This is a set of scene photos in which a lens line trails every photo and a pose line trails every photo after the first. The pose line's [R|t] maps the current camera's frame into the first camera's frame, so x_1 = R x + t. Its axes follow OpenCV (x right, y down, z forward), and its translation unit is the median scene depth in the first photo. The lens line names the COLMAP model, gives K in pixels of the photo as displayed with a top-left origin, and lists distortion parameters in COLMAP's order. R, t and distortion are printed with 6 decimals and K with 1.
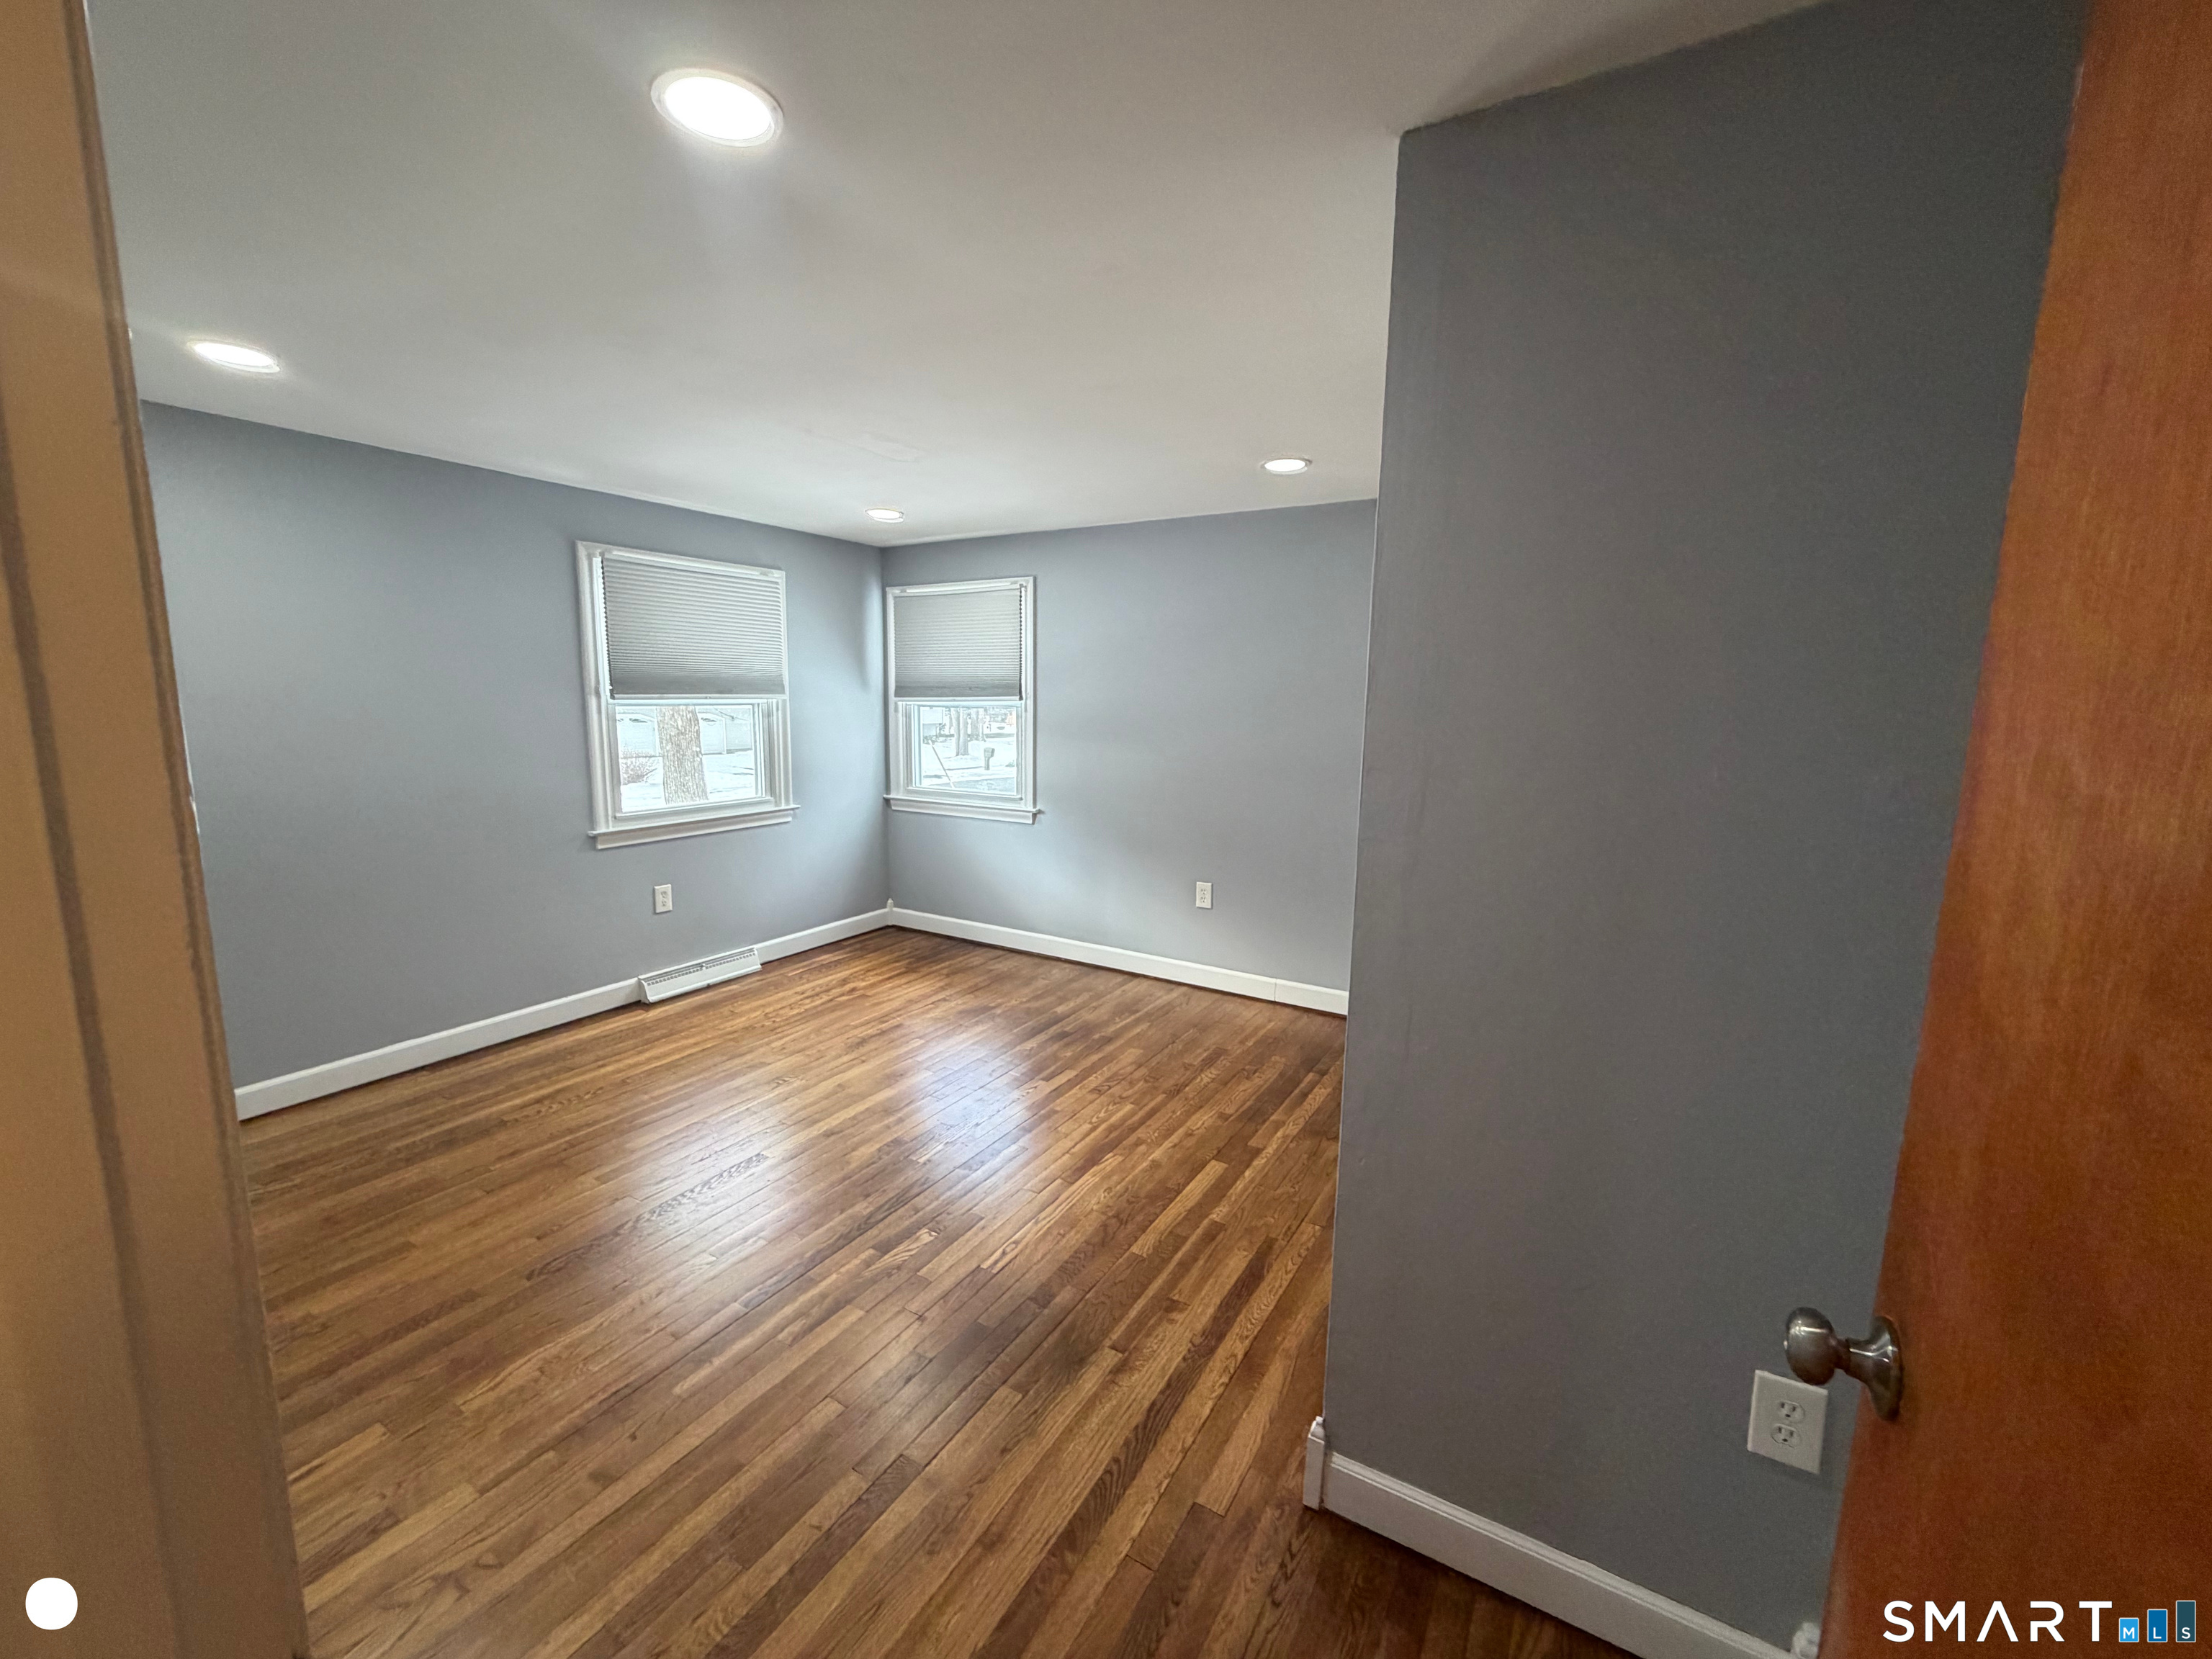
lens RADIAL K [[882.2, 0, 1105.8], [0, 882.2, 821.2], [0, 0, 1]] dist [-0.002169, 0.000059]
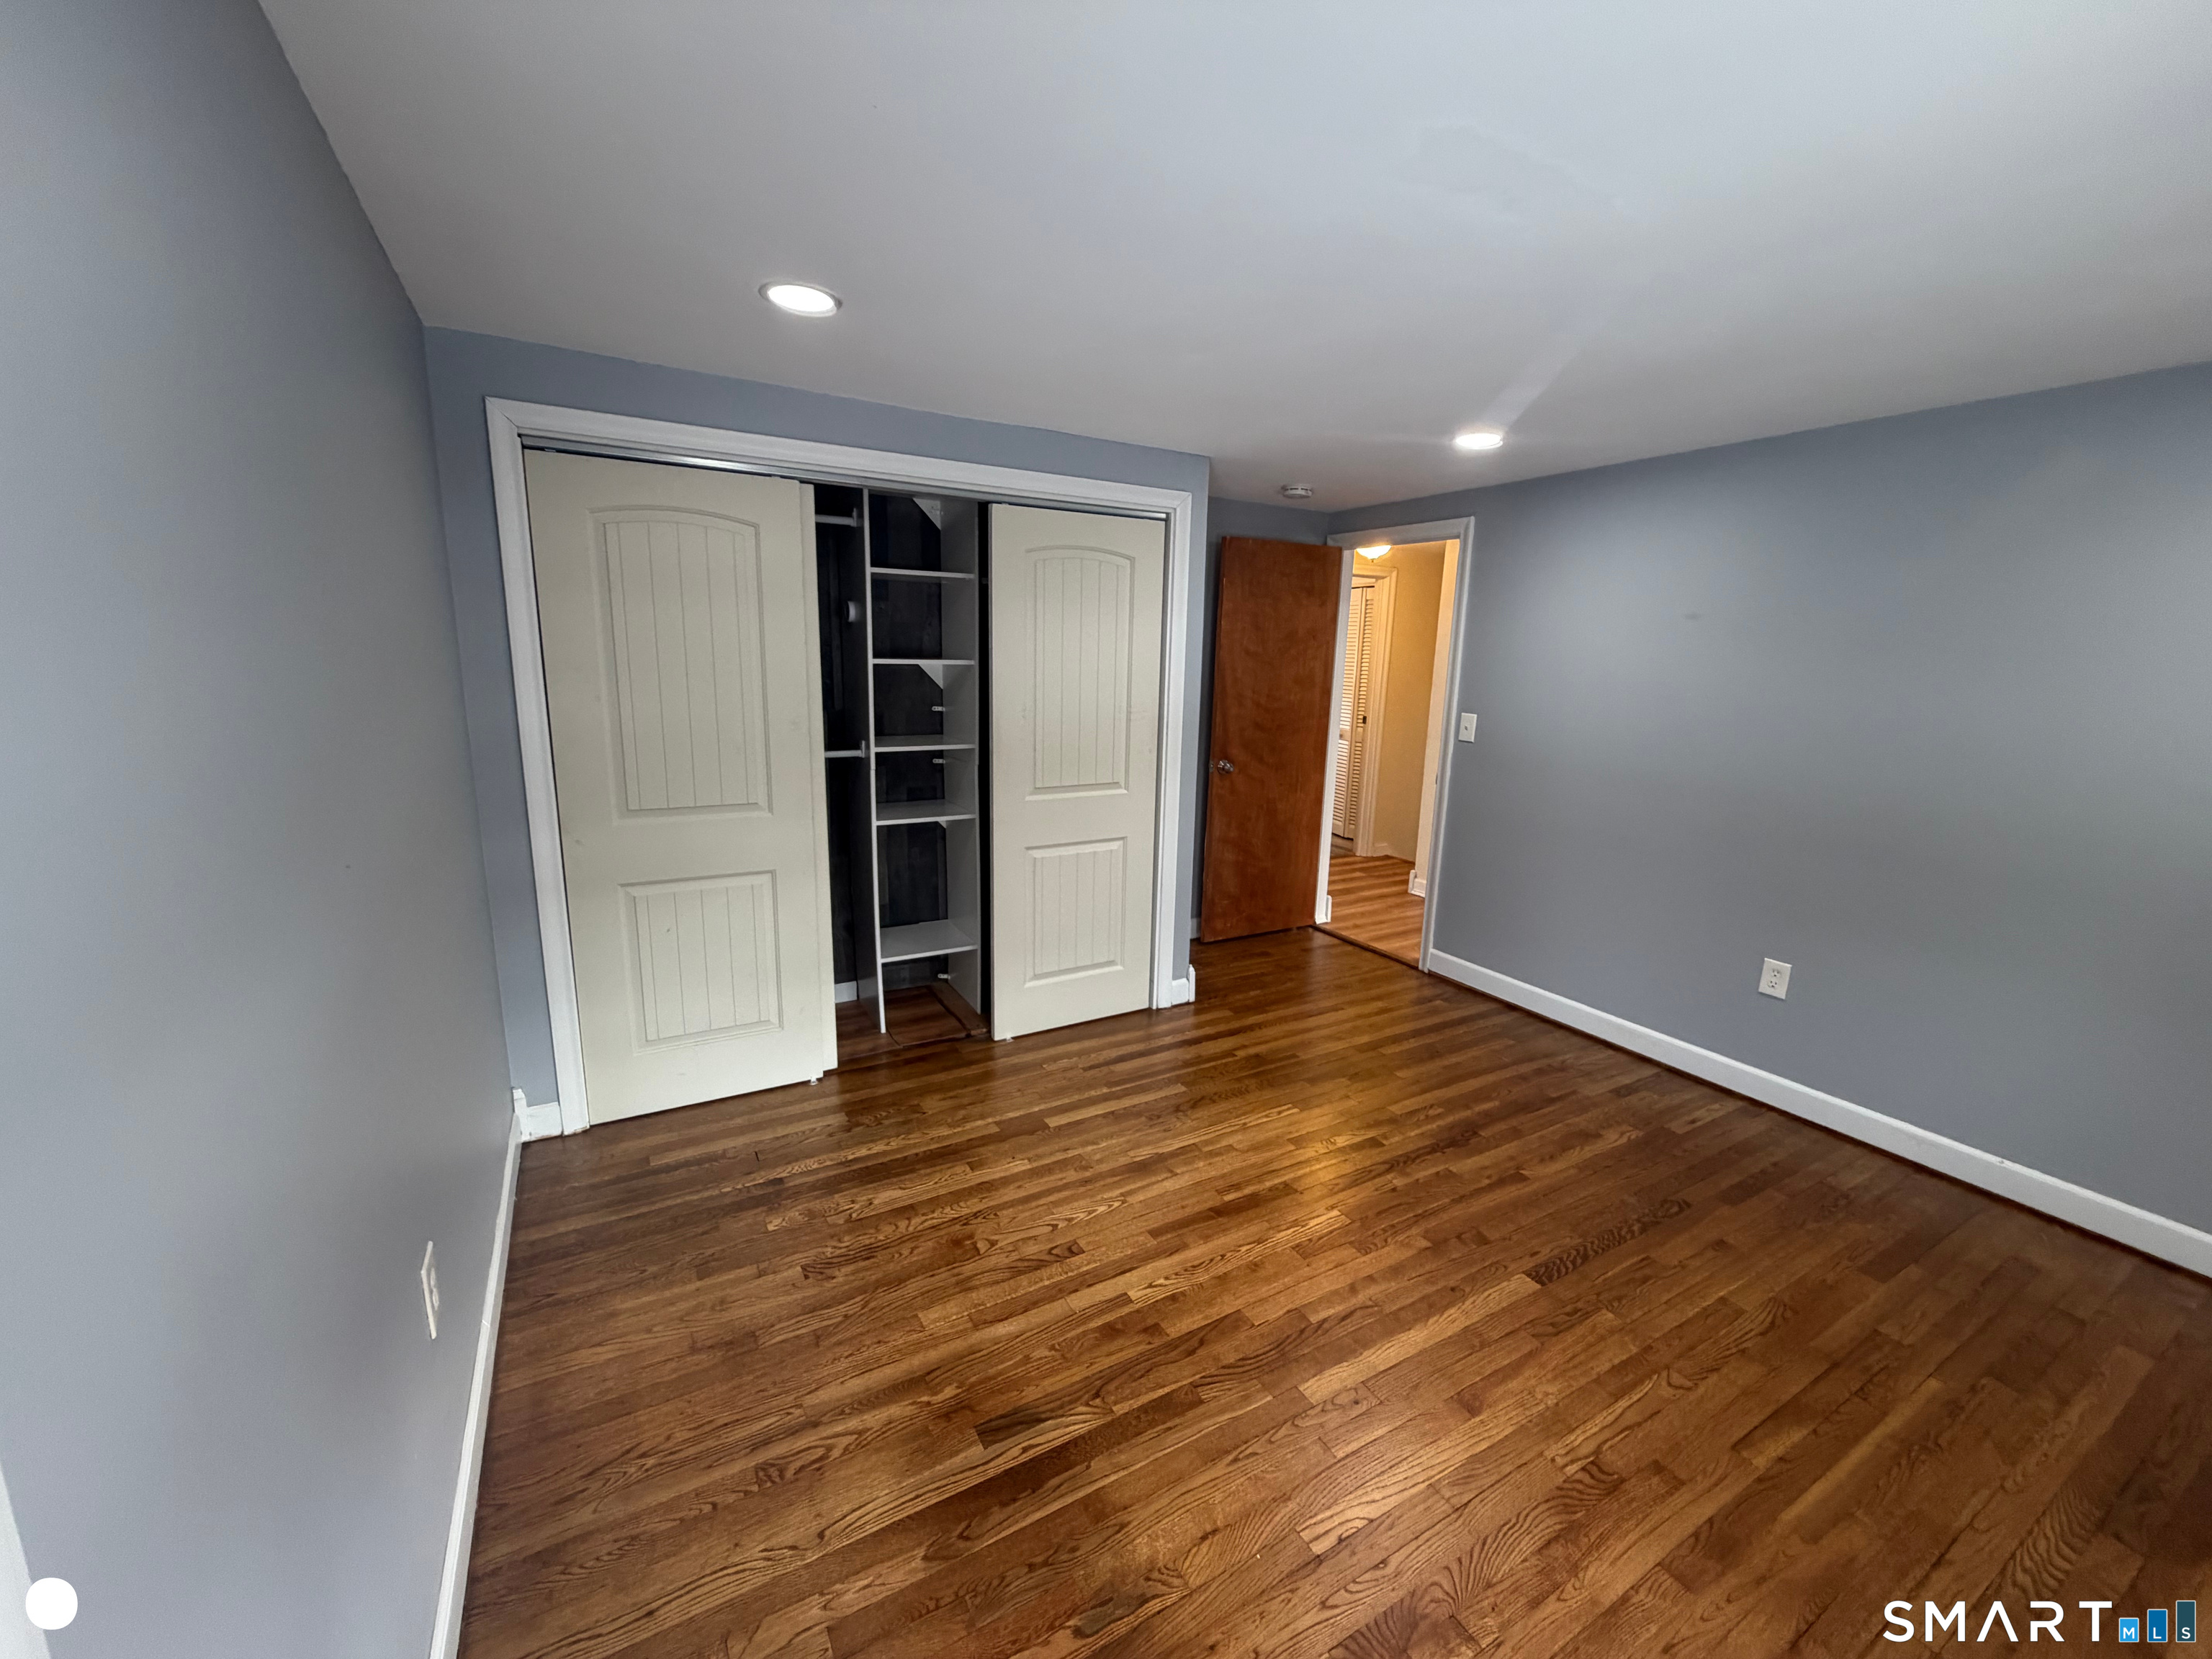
lens RADIAL K [[882.2, 0, 1106.5], [0, 882.2, 825.8], [0, 0, 1]] dist [-0.002169, 0.000059]
pose [[-0.872925, -0.132022, 0.469651, -0.330061], [0.030399, 0.946096, 0.322455, -0.243064], [-0.486906, 0.295756, -0.821858, 1.526311]]
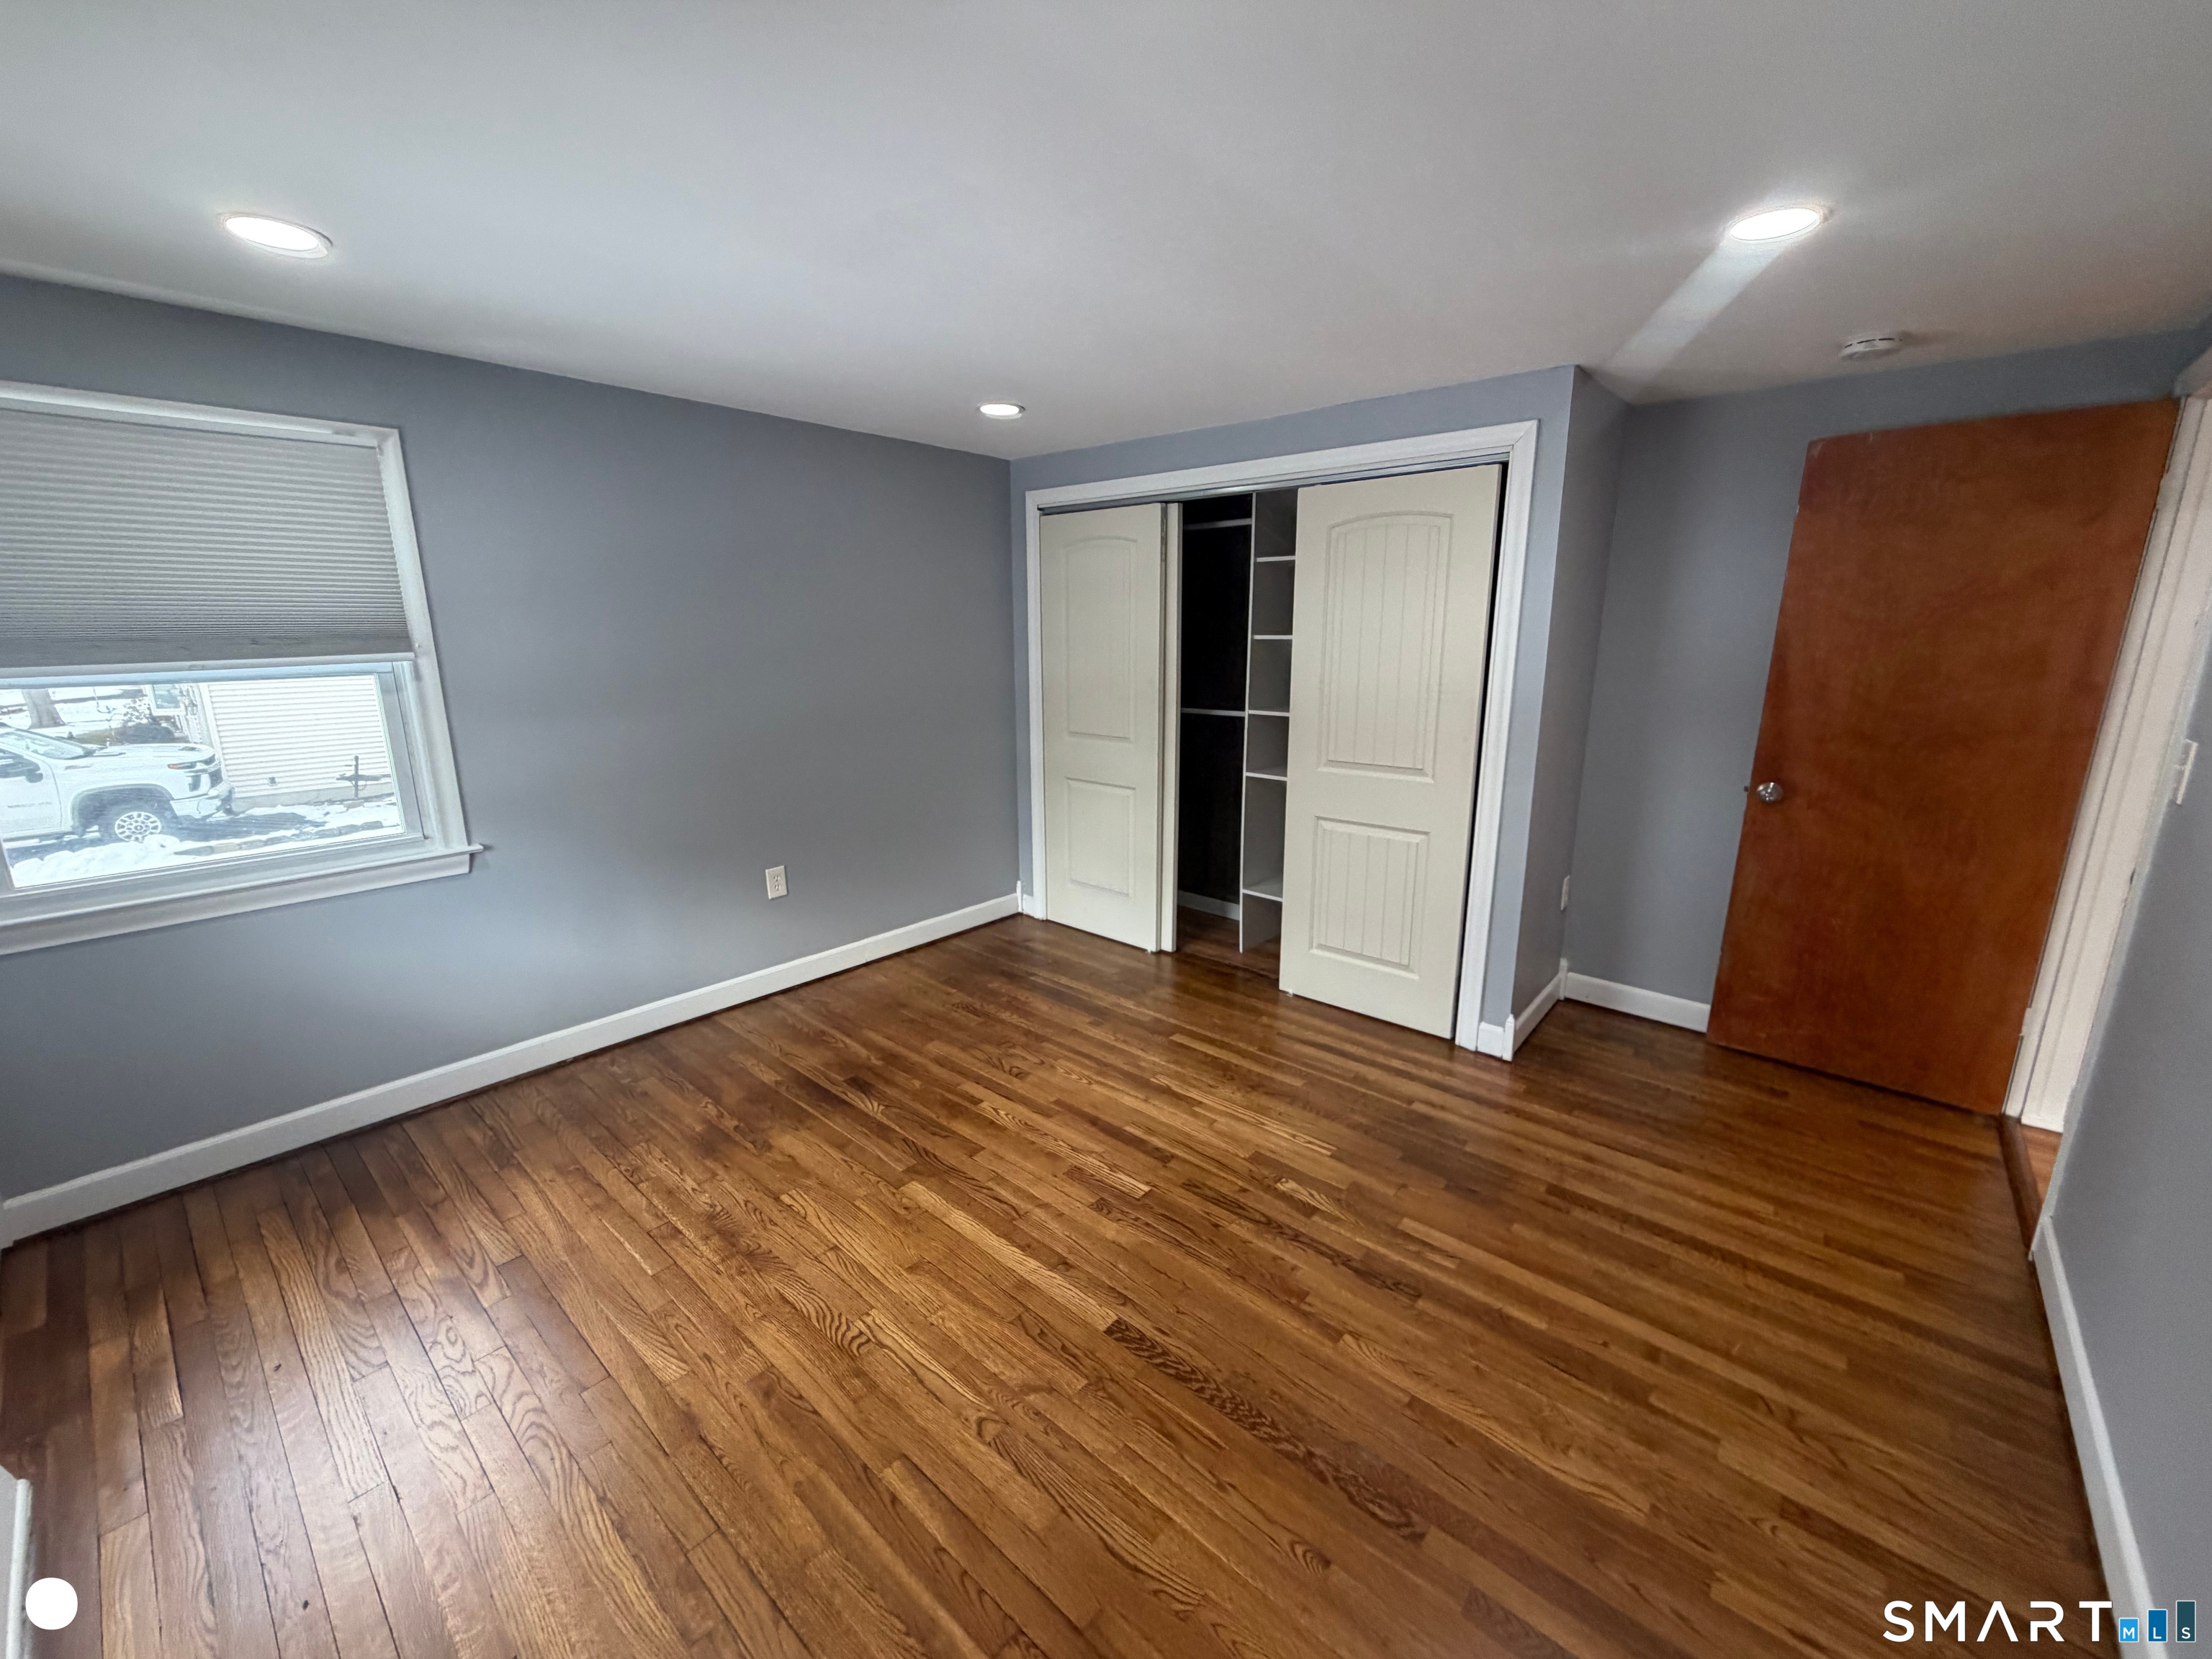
lens RADIAL K [[882.2, 0, 1097.6], [0, 882.2, 828.0], [0, 0, 1]] dist [-0.002169, 0.000059]
pose [[0.183000, -0.235755, 0.954427, -0.857910], [0.145793, 0.966595, 0.210806, -0.134817], [-0.972243, 0.100571, 0.211258, 0.732020]]
